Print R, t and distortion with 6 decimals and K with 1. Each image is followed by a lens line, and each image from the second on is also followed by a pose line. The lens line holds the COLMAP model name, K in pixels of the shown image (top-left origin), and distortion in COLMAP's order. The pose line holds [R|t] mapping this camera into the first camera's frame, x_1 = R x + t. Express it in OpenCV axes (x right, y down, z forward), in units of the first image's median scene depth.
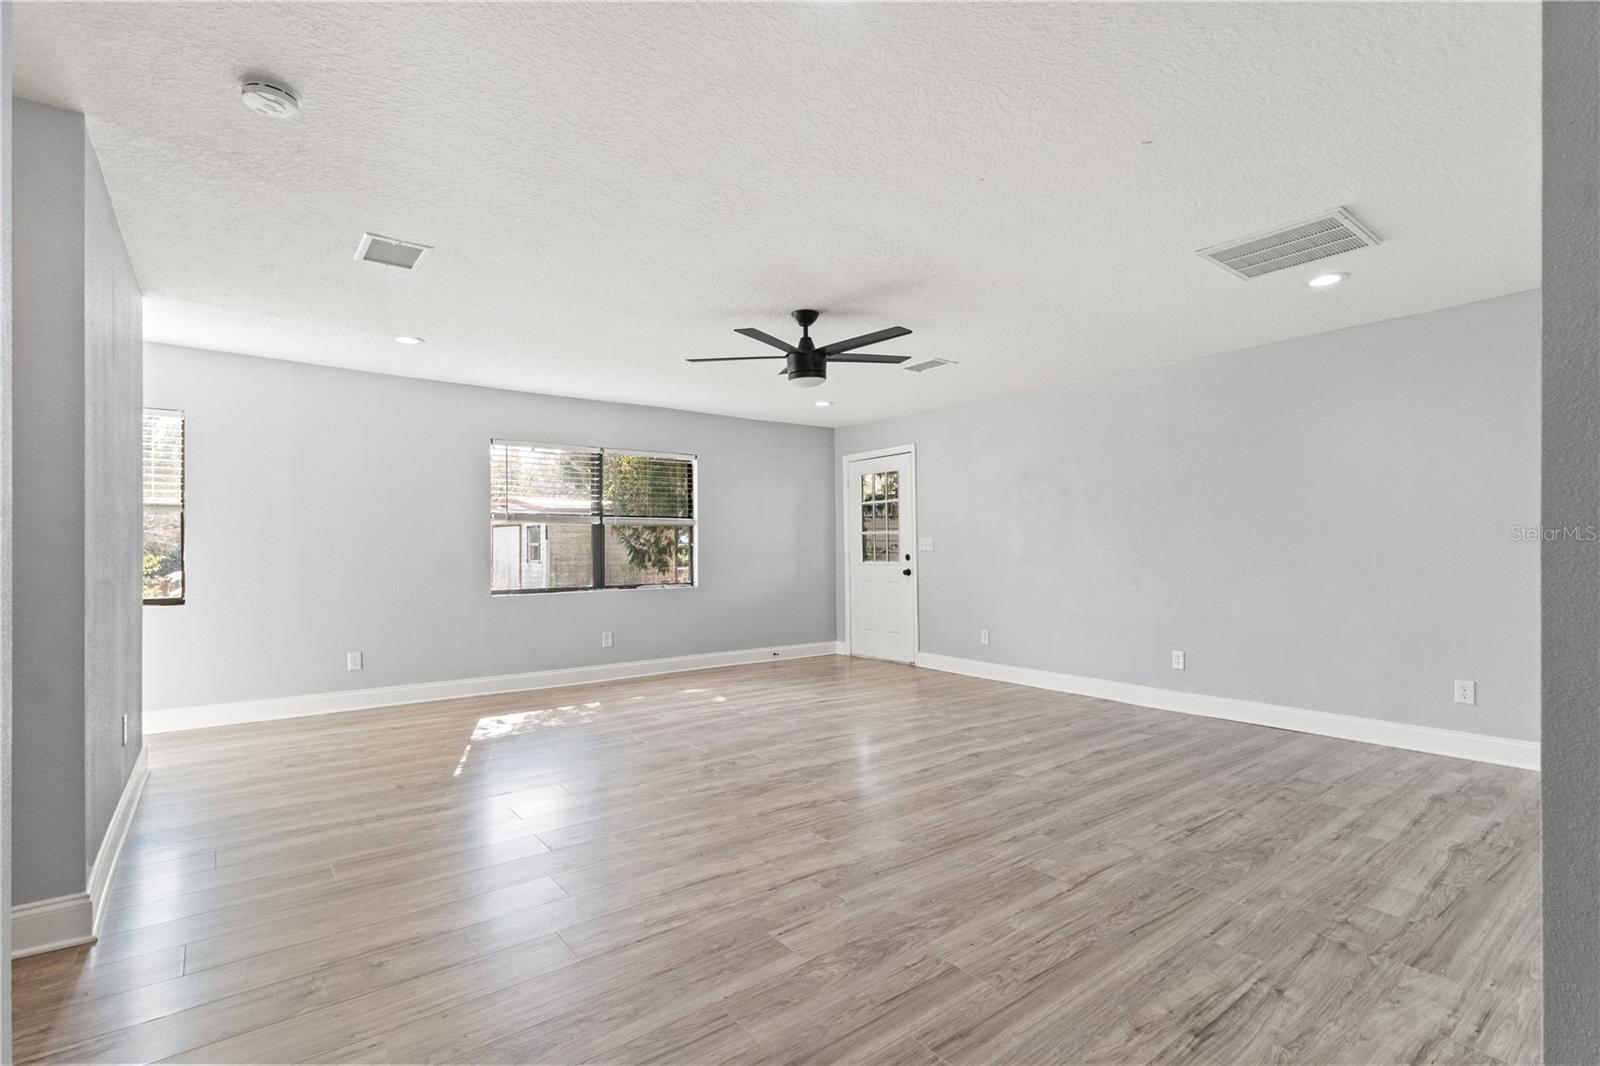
lens RADIAL K [[750.5, 0, 813.5], [0, 750.5, 534.4], [0, 0, 1]] dist [0.002259, 0.000628]
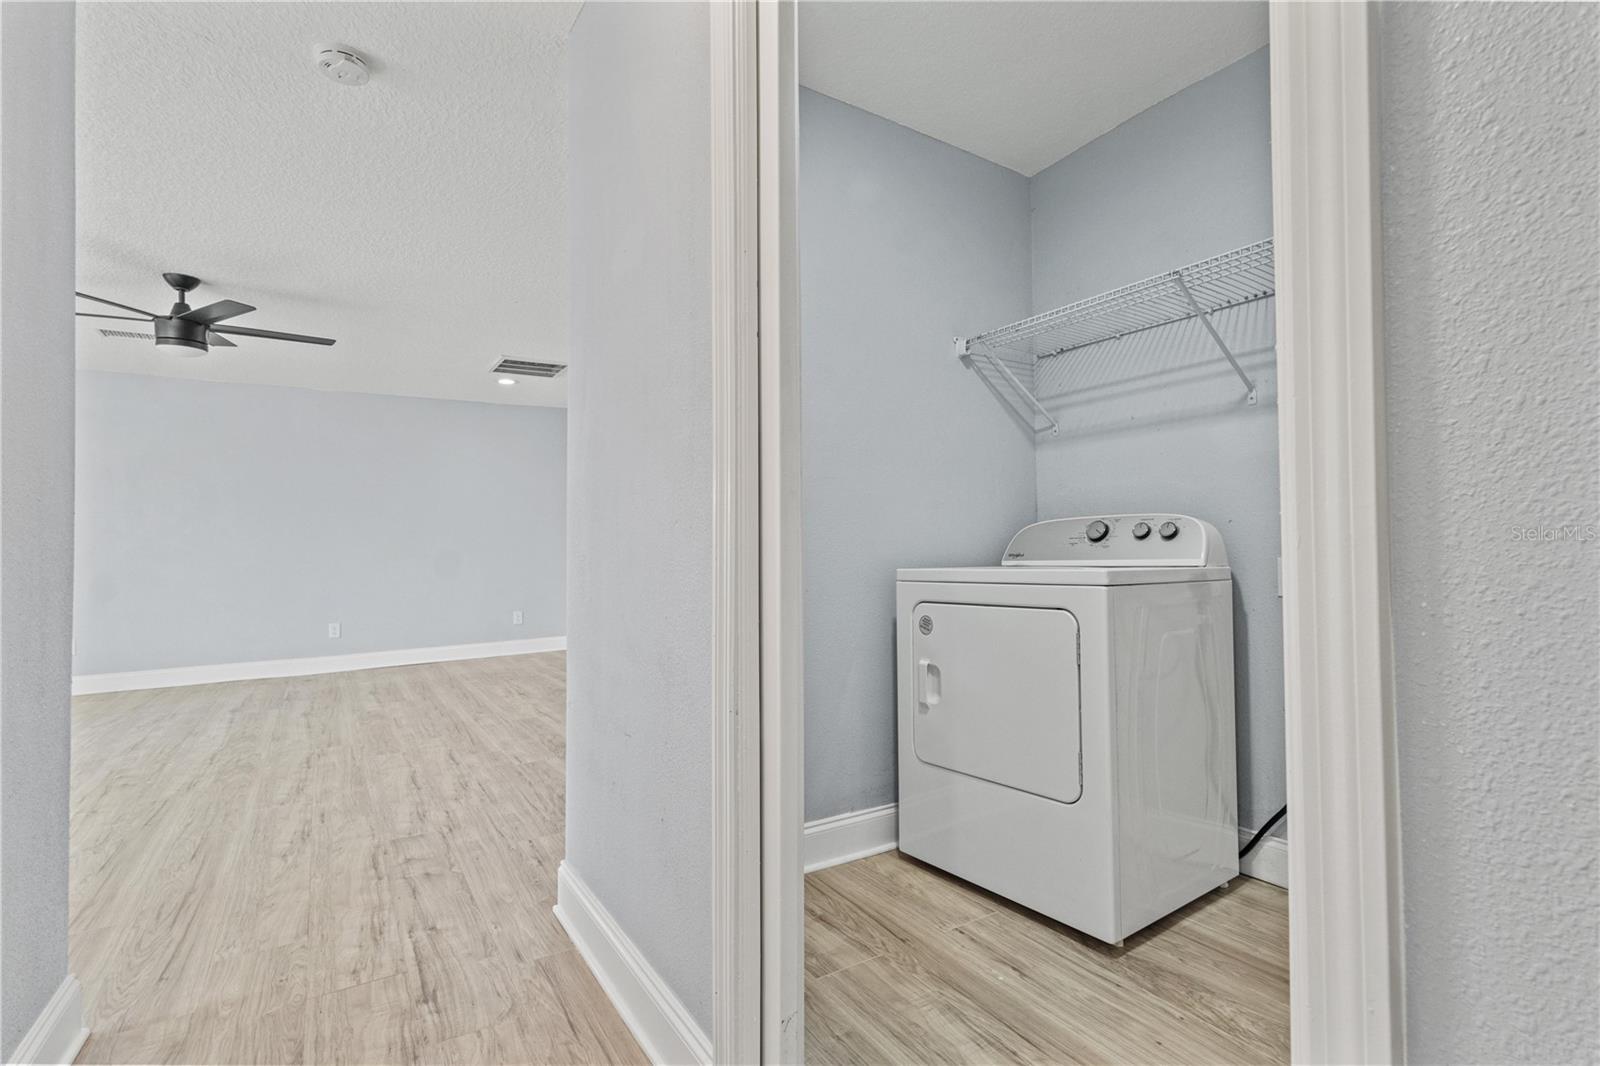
lens RADIAL K [[750.5, 0, 785.3], [0, 750.5, 537.6], [0, 0, 1]] dist [0.002259, 0.000628]
pose [[0.113651, 0.021414, 0.993290, -1.074912], [0.006677, 0.999729, -0.022317, 0.070799], [-0.993498, 0.009169, 0.113477, 0.189001]]
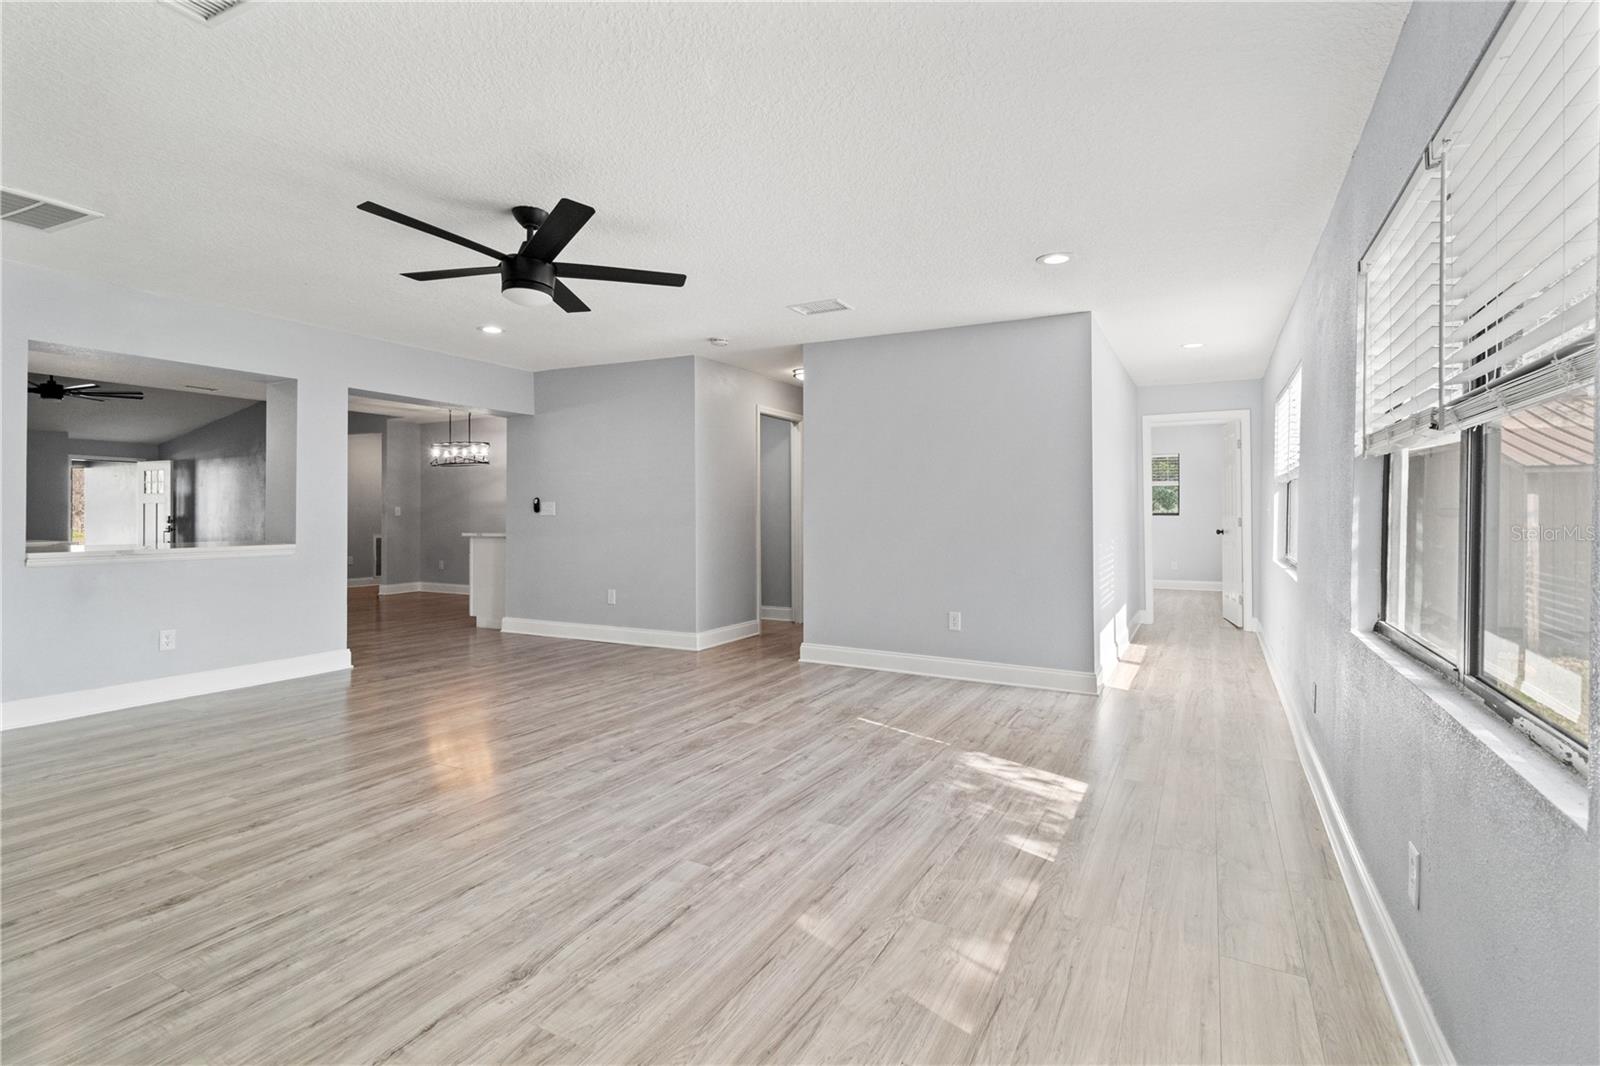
lens RADIAL K [[750.5, 0, 809.0], [0, 750.5, 540.3], [0, 0, 1]] dist [0.002259, 0.000628]
pose [[-0.915128, 0.009362, -0.403055, 0.043097], [-0.002409, 0.999586, 0.028687, 0.029698], [0.403156, 0.027224, -0.914726, 2.307073]]
